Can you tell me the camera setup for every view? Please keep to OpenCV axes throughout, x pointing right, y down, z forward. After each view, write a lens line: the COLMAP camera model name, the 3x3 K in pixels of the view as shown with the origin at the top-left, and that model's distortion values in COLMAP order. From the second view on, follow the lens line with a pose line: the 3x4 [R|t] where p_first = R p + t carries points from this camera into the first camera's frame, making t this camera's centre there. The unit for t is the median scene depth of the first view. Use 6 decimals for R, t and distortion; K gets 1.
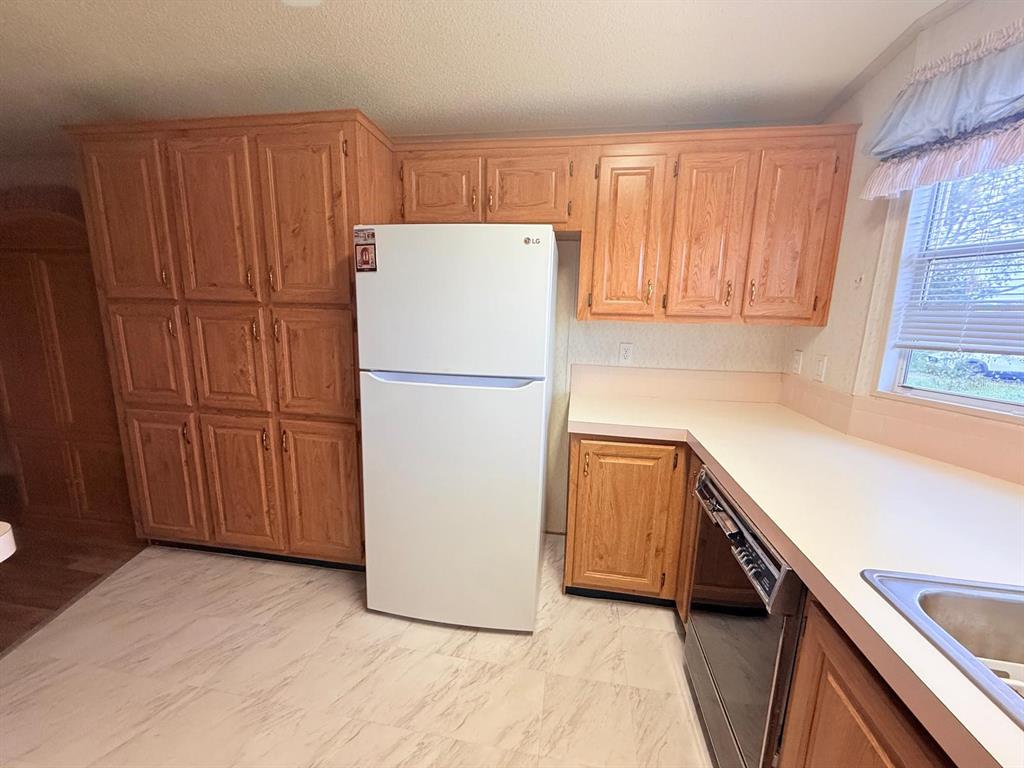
lens RADIAL K [[408.6, 0, 499.5], [0, 408.6, 388.1], [0, 0, 1]] dist [0.004030, 0.000291]
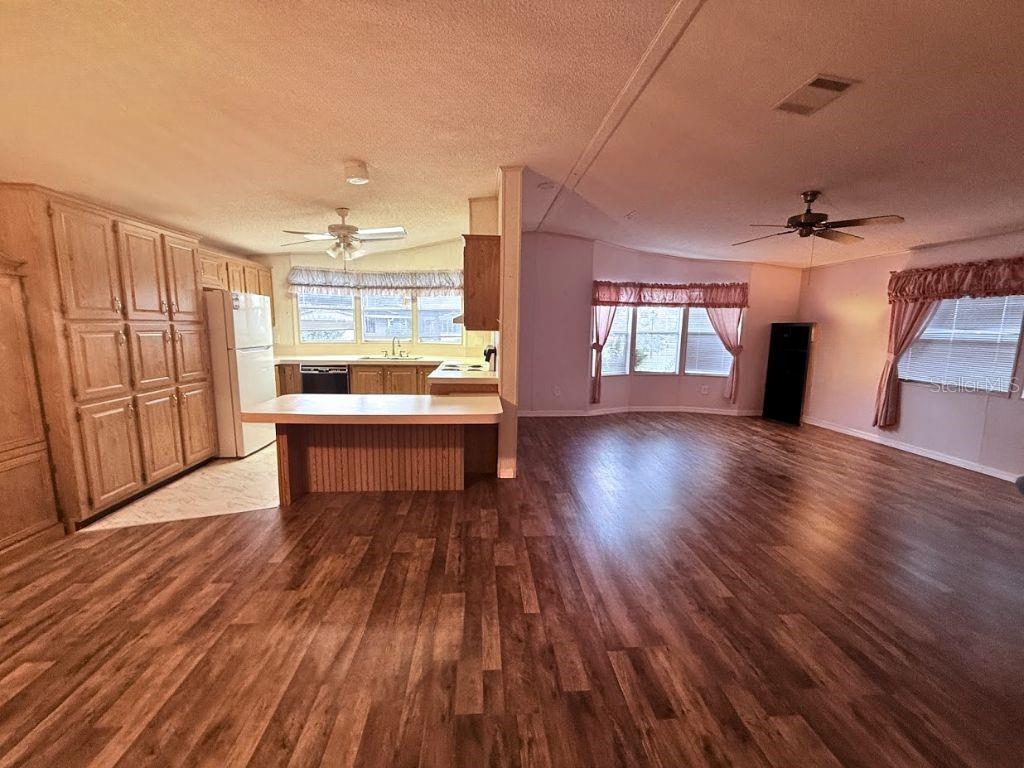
lens RADIAL K [[400.8, 0, 512.0], [0, 400.8, 384.0], [0, 0, 1]] dist [0.000985, 0.000103]
pose [[-0.251571, -0.160842, 0.954380, -2.353805], [0.165398, 0.964444, 0.206136, -0.047548], [-0.953601, 0.209710, -0.216023, -0.005518]]
